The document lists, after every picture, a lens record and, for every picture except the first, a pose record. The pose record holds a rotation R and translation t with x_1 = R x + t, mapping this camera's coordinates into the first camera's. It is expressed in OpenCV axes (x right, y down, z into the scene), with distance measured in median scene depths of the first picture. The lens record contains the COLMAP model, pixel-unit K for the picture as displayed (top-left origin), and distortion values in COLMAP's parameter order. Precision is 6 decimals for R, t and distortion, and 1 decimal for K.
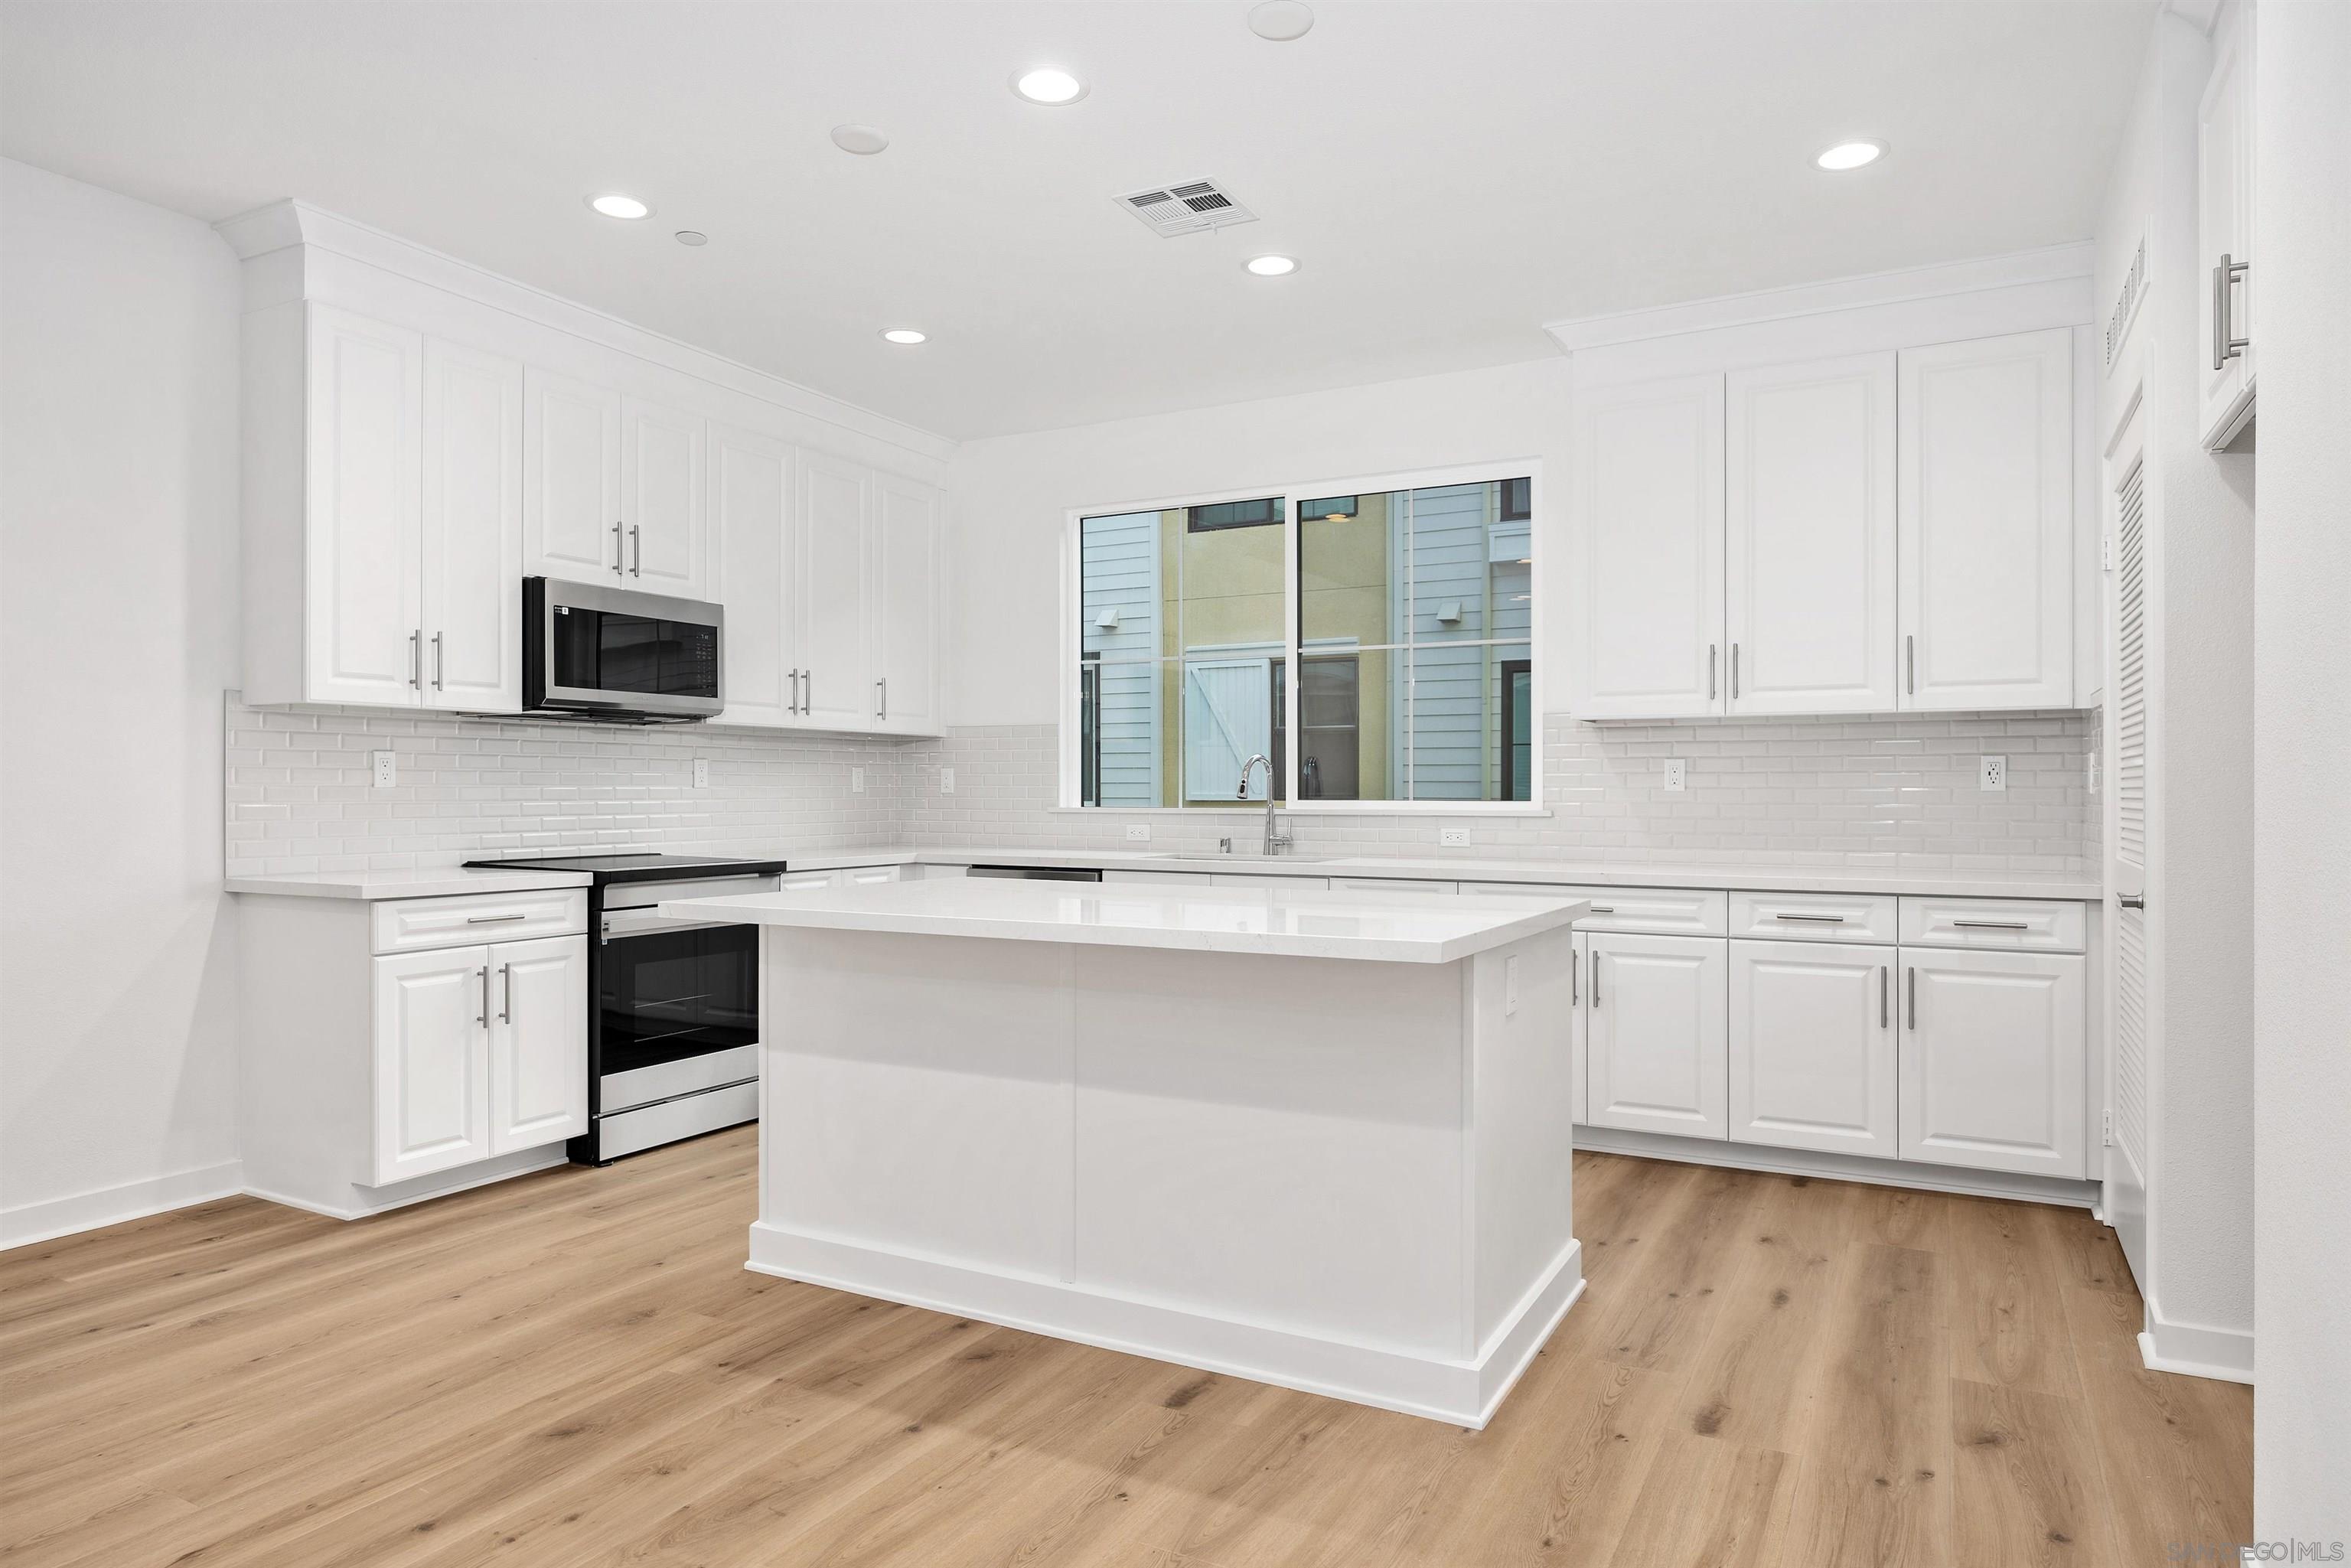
lens RADIAL K [[1418.6, 0, 1175.5], [0, 1418.6, 784.0], [0, 0, 1]] dist [-0.000468, -0.000998]
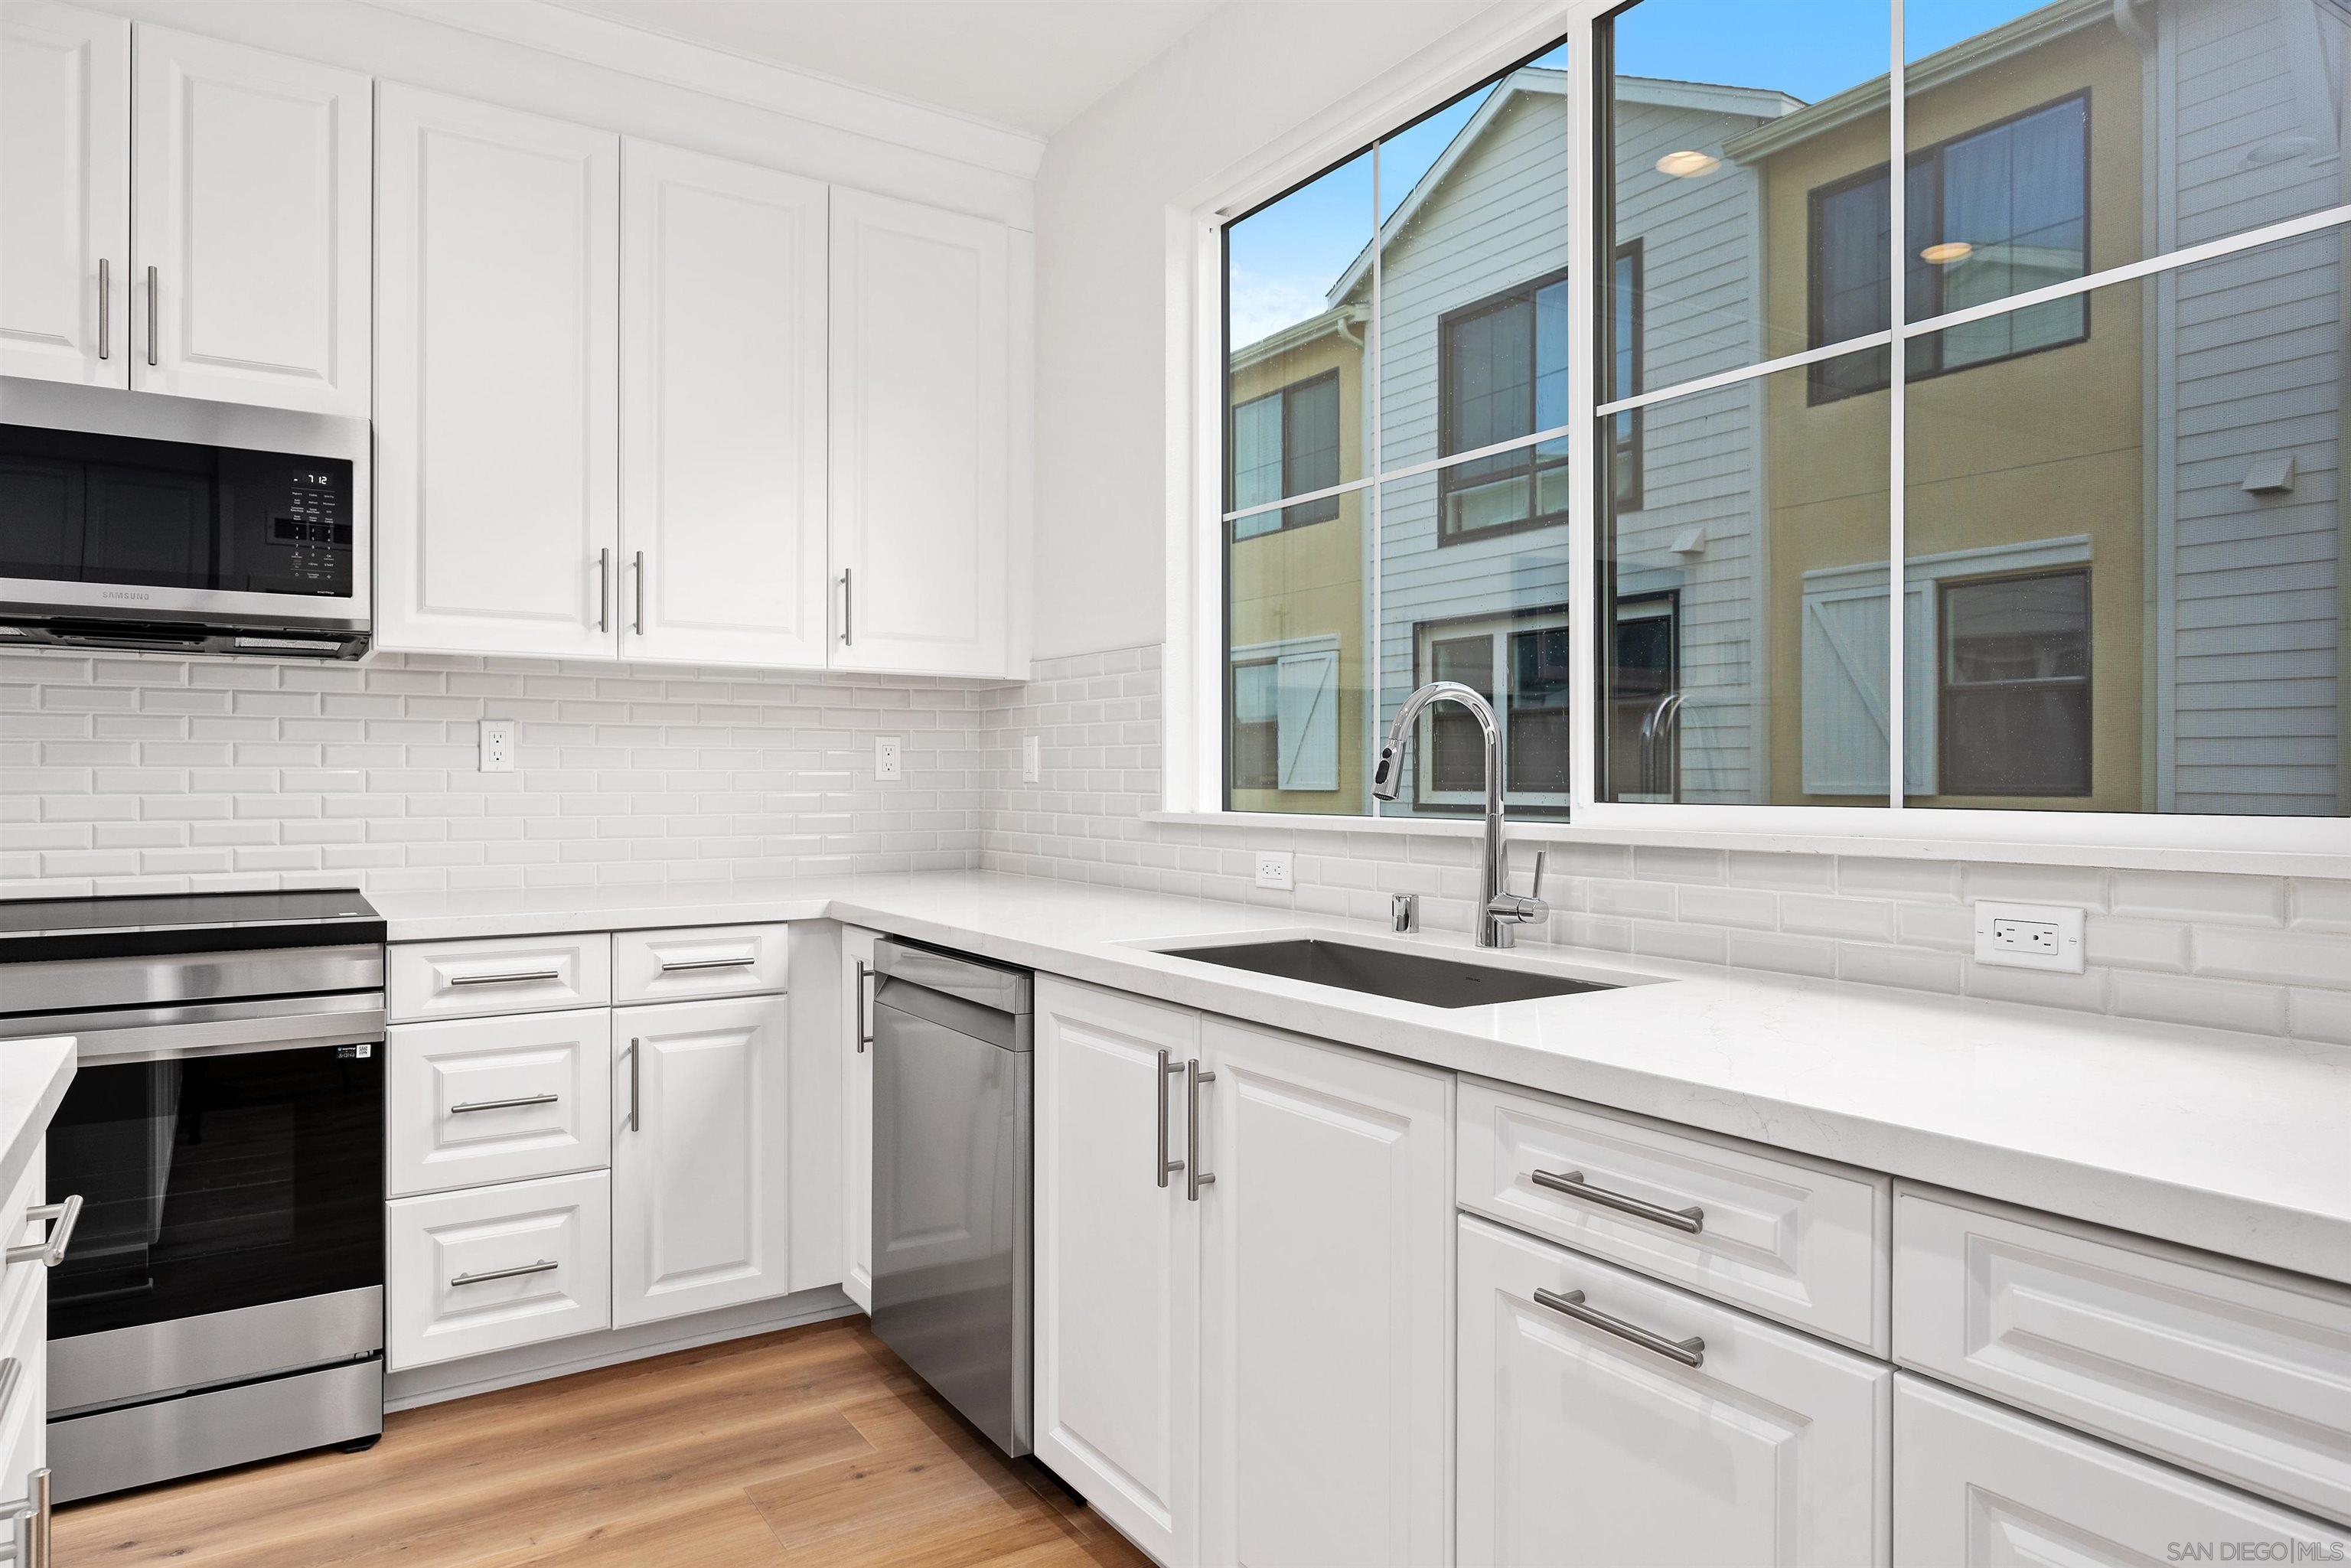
lens RADIAL K [[1418.6, 0, 1175.5], [0, 1418.6, 784.0], [0, 0, 1]] dist [-0.000468, -0.000998]
pose [[0.879820, 0.003689, -0.475293, 0.149940], [0.000110, 0.999968, 0.007964, 0.002842], [0.475308, -0.007059, 0.879791, 0.541324]]
